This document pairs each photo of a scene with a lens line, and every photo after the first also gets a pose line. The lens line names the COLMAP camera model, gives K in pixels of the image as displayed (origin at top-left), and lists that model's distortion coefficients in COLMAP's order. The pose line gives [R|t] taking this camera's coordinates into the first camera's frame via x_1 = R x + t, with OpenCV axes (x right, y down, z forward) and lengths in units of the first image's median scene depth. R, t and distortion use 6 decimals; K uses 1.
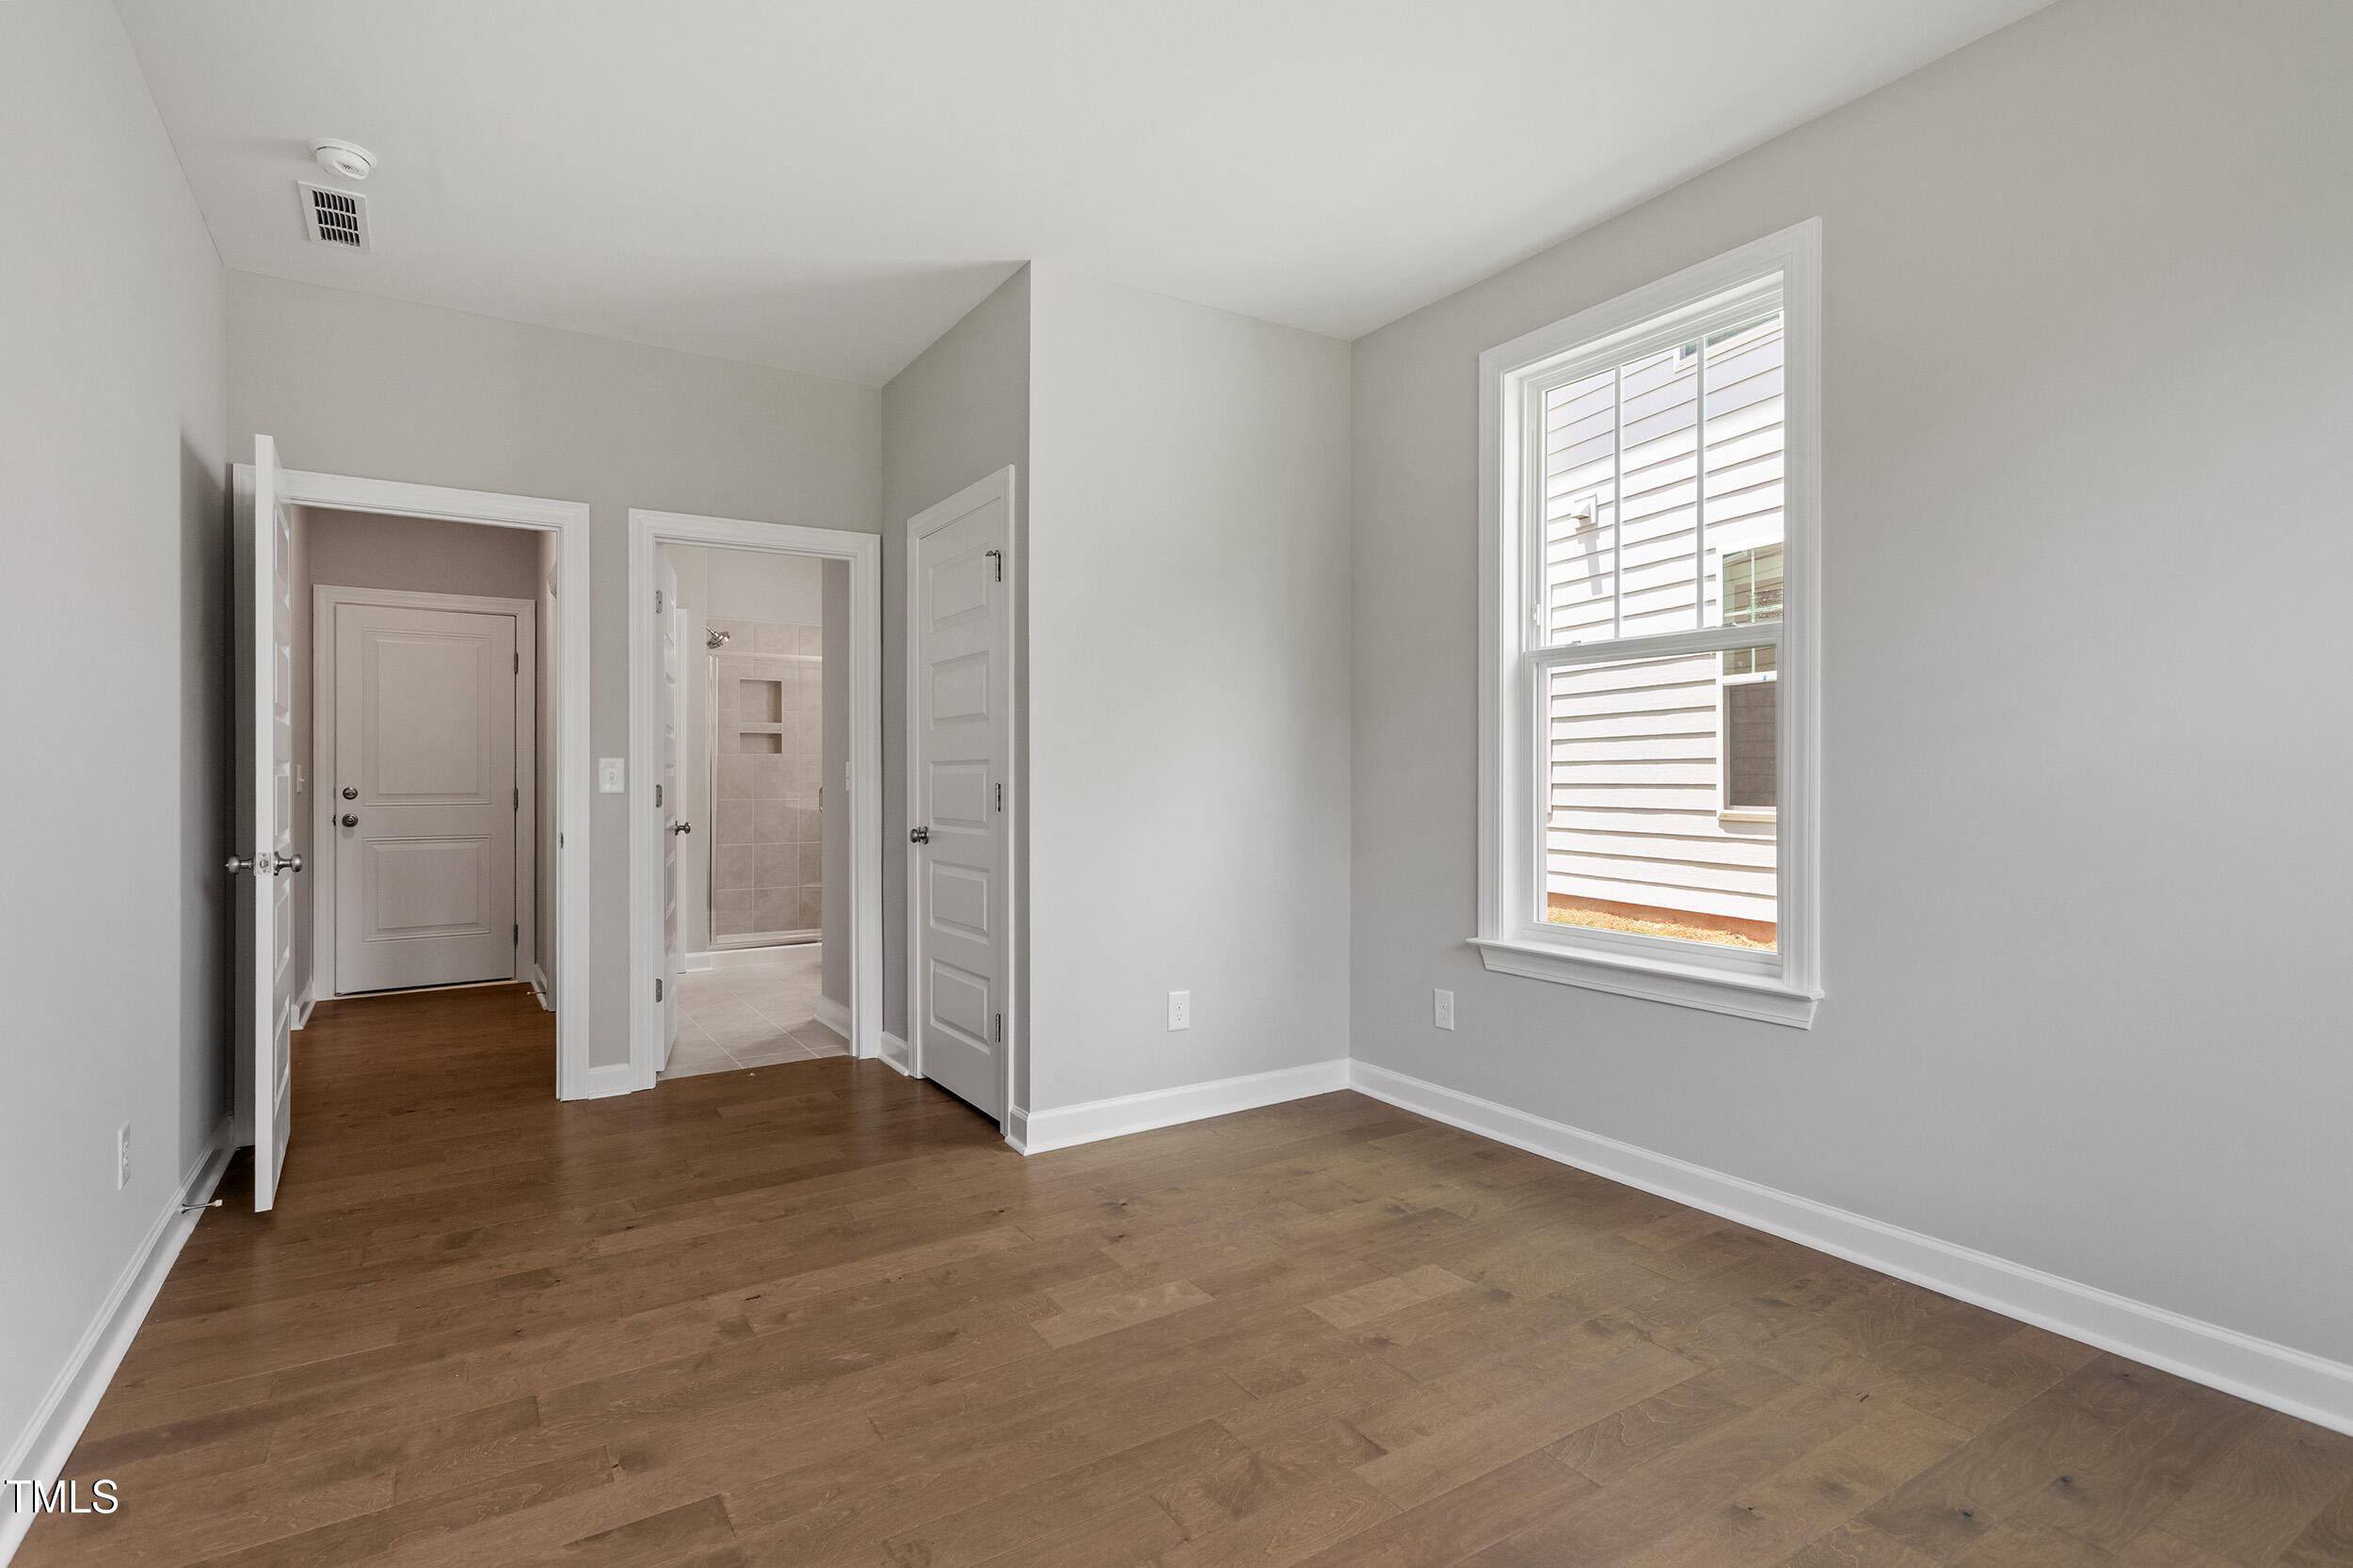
lens RADIAL K [[1140.2, 0, 1175.6], [0, 1140.2, 769.3], [0, 0, 1]] dist [-0.003835, -0.000374]
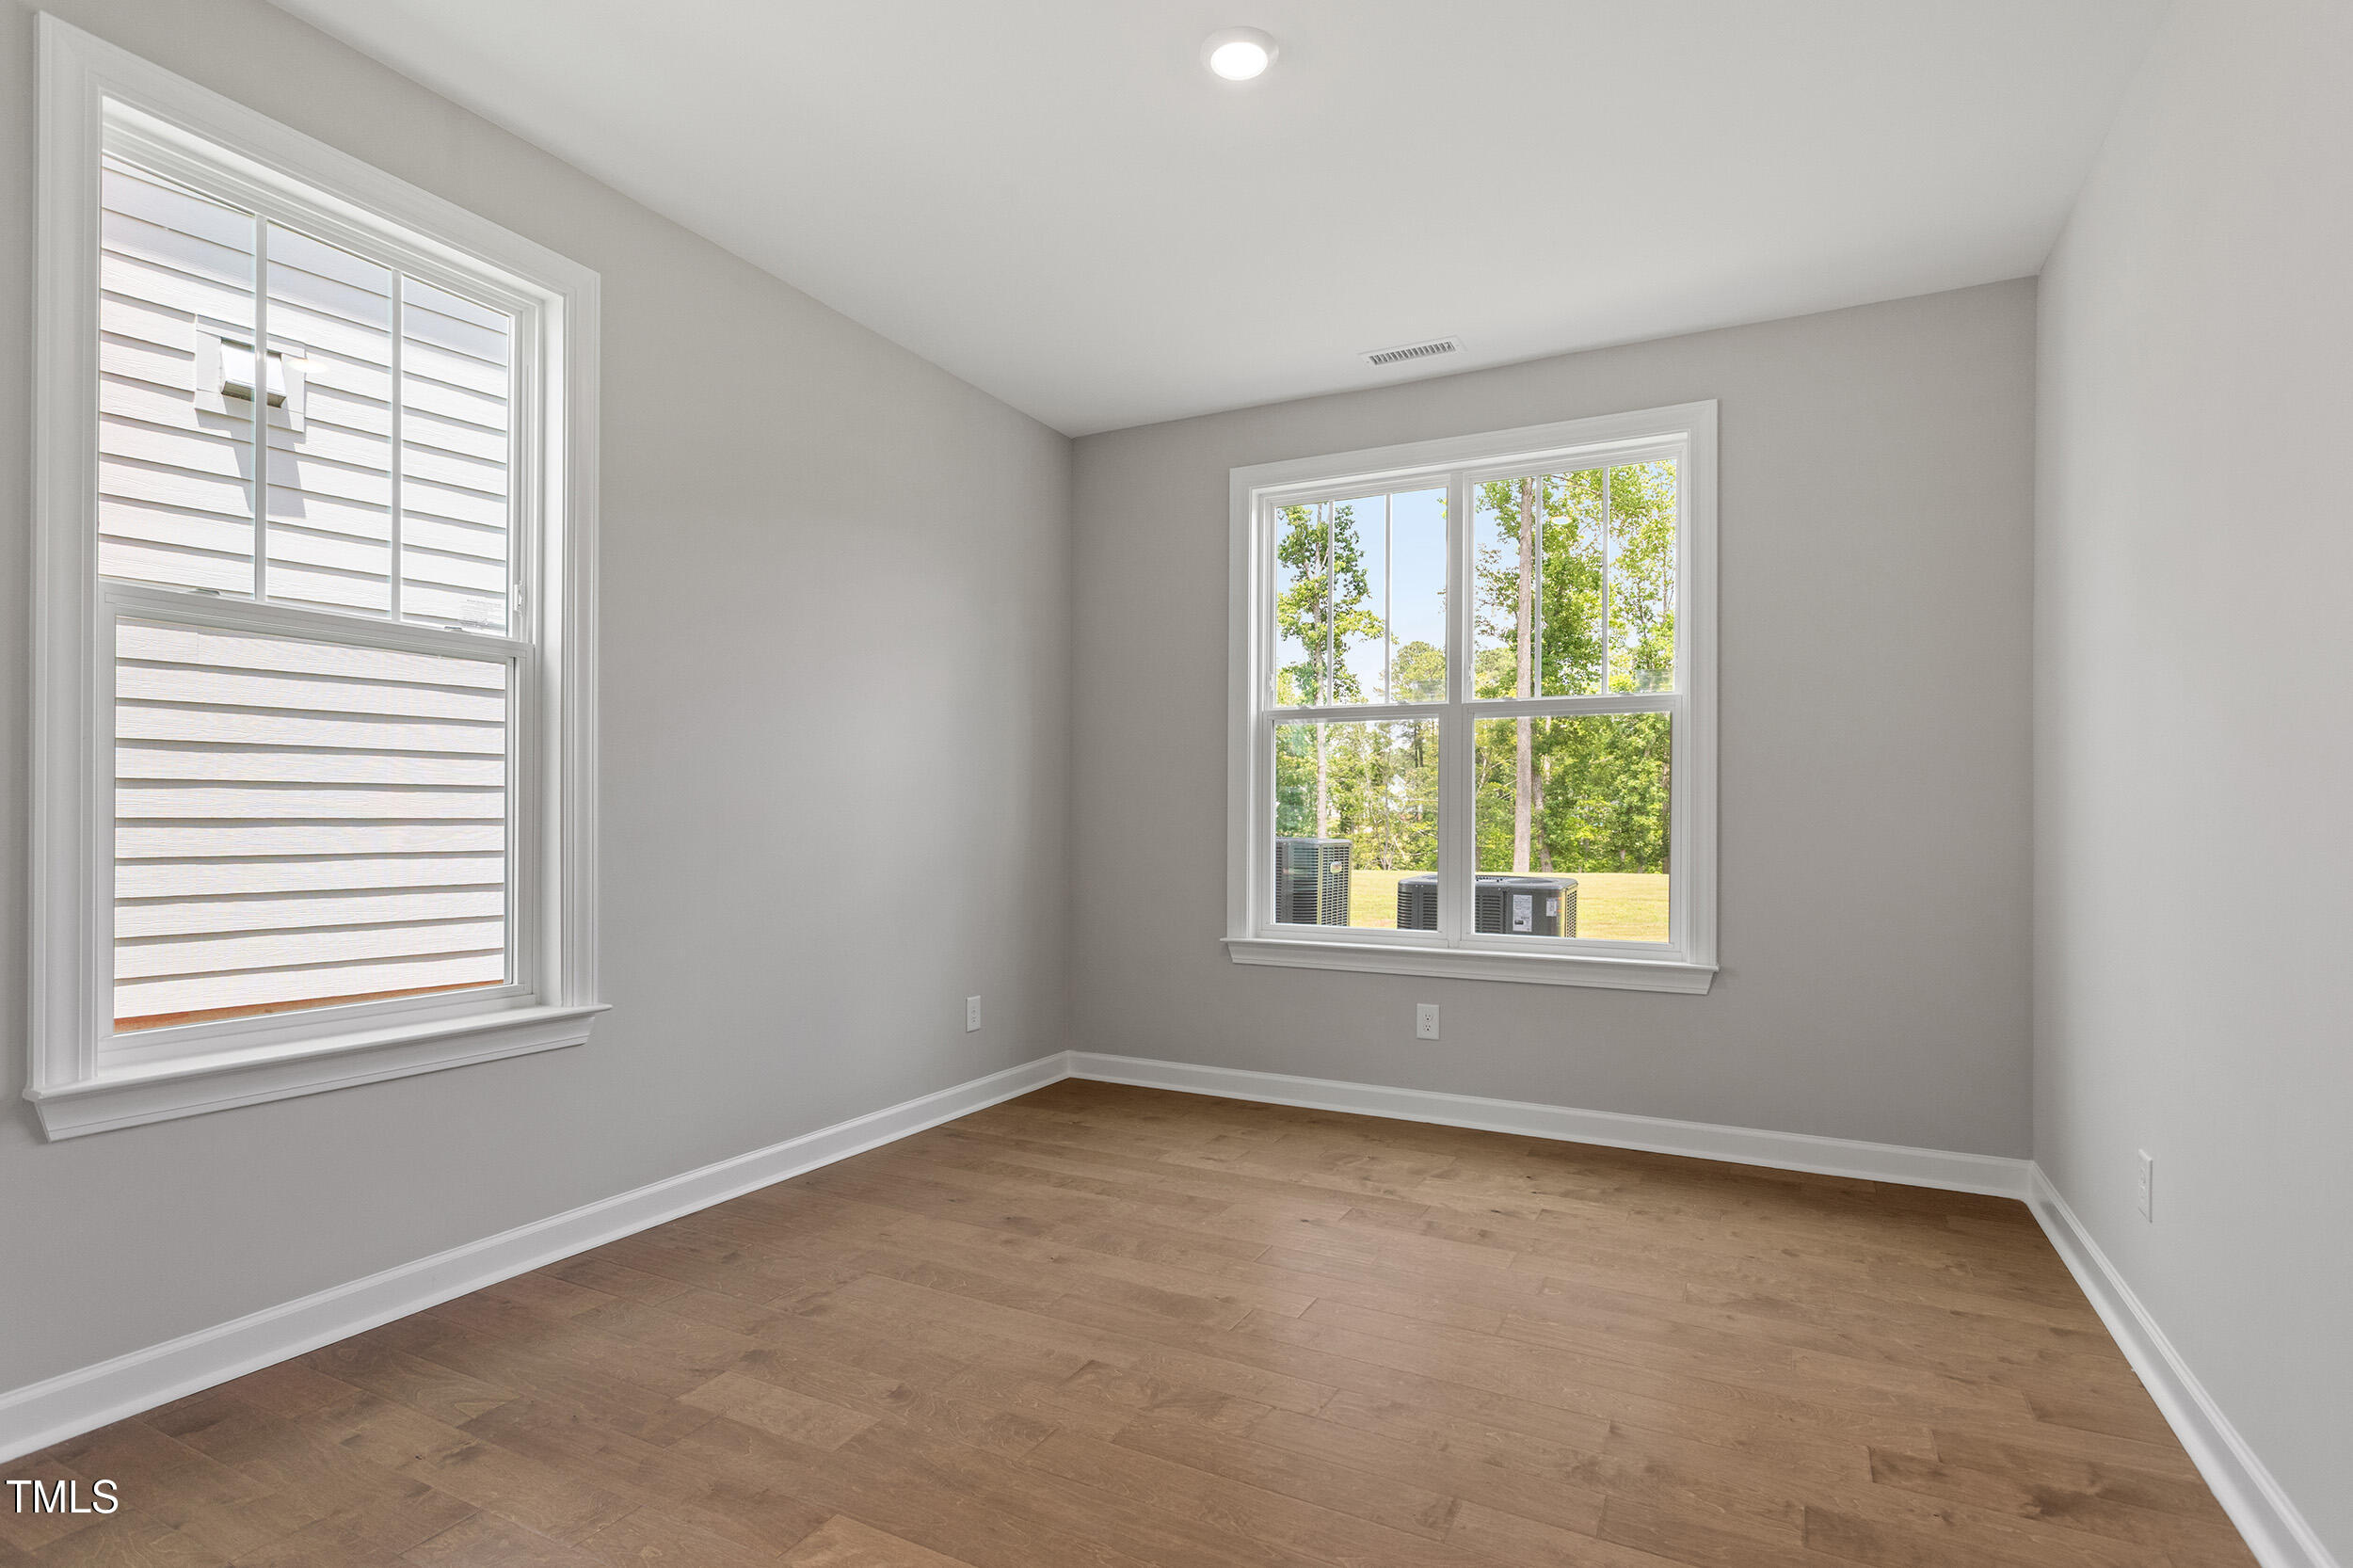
lens RADIAL K [[1140.2, 0, 1181.0], [0, 1140.2, 803.1], [0, 0, 1]] dist [-0.003835, -0.000374]
pose [[-0.487697, 0.007658, 0.872979, -0.698934], [-0.006761, 0.999898, -0.012549, 0.019311], [-0.872987, -0.012023, -0.487595, 1.152647]]
